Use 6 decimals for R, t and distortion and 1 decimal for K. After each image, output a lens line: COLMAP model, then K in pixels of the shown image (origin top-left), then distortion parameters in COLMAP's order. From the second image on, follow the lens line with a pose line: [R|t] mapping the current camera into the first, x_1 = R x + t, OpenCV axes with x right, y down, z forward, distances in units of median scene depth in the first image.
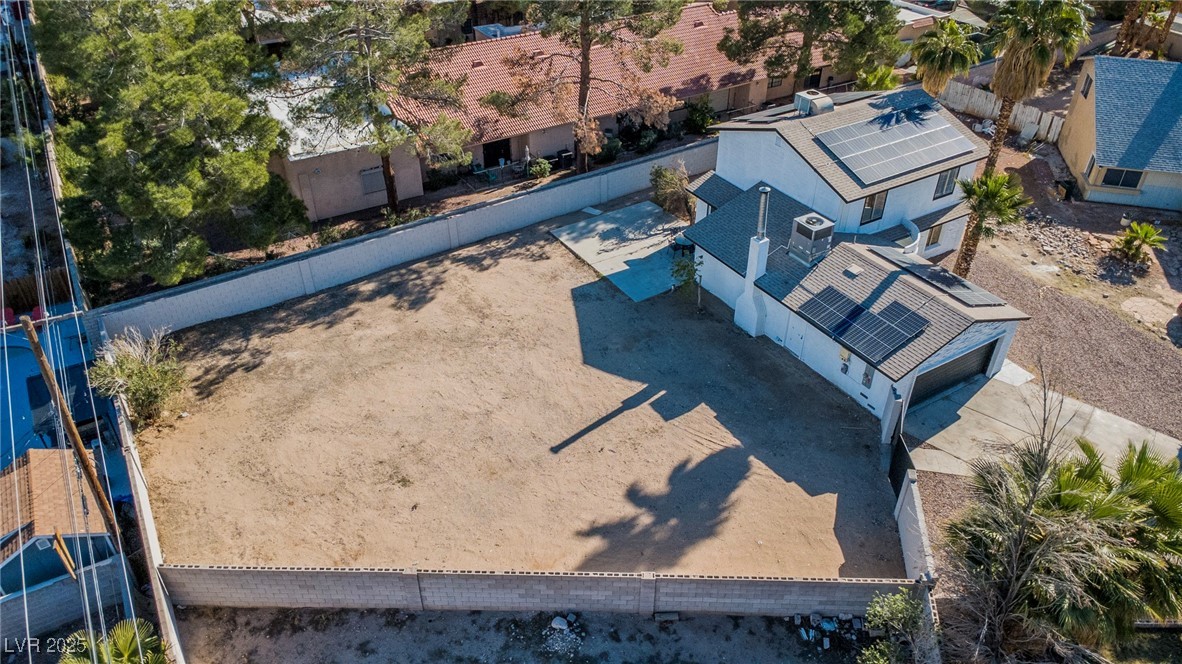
lens RADIAL K [[836.7, 0, 591.0], [0, 836.7, 332.0], [0, 0, 1]] dist [-0.008858, -0.000012]
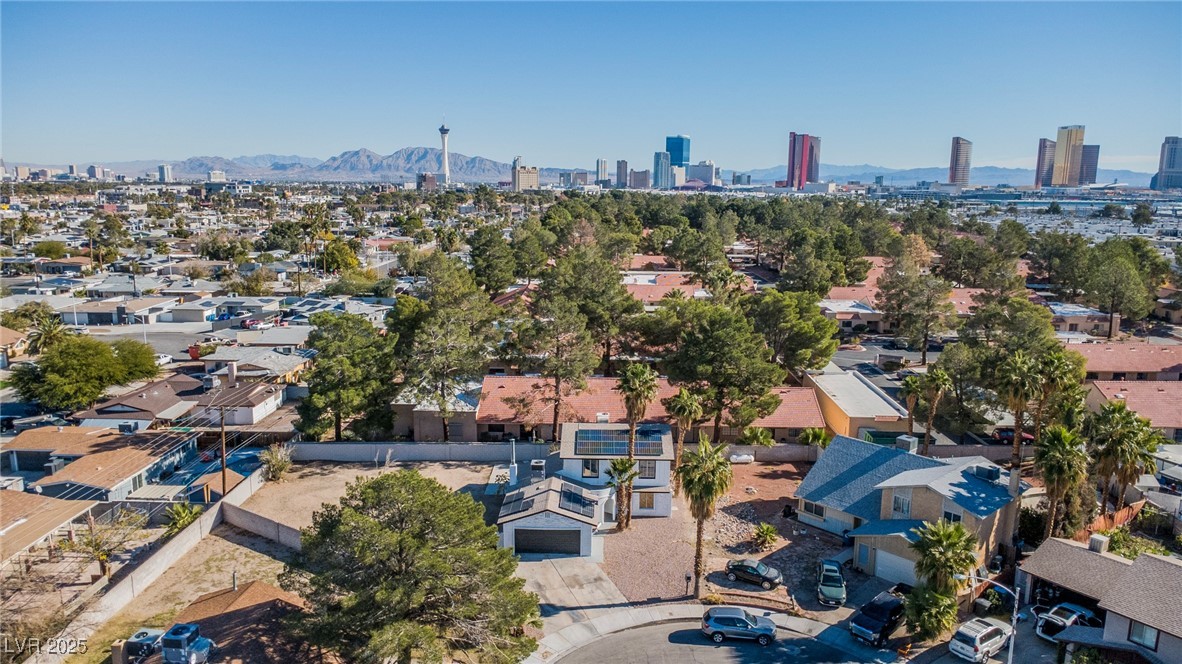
lens RADIAL K [[858.2, 0, 591.0], [0, 858.2, 332.0], [0, 0, 1]] dist [0.015866, -0.003336]
pose [[0.839181, 0.108171, -0.532987, 1.373408], [-0.322211, 0.888392, -0.327016, 0.218196], [0.438127, 0.446160, 0.780375, -0.689785]]
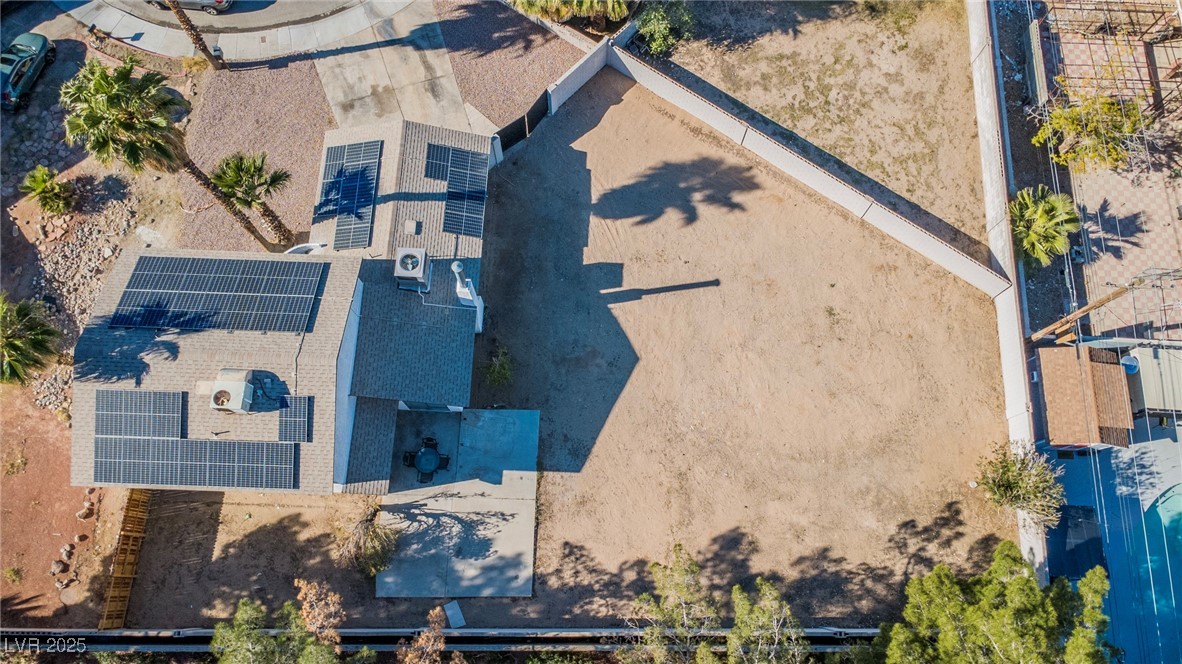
lens RADIAL K [[836.7, 0, 591.0], [0, 836.7, 332.0], [0, 0, 1]] dist [-0.008858, -0.000012]
pose [[-0.831760, -0.532213, 0.157873, -0.104137], [0.308606, -0.206900, 0.928415, -0.933928], [-0.461451, 0.820939, 0.336335, 0.592231]]
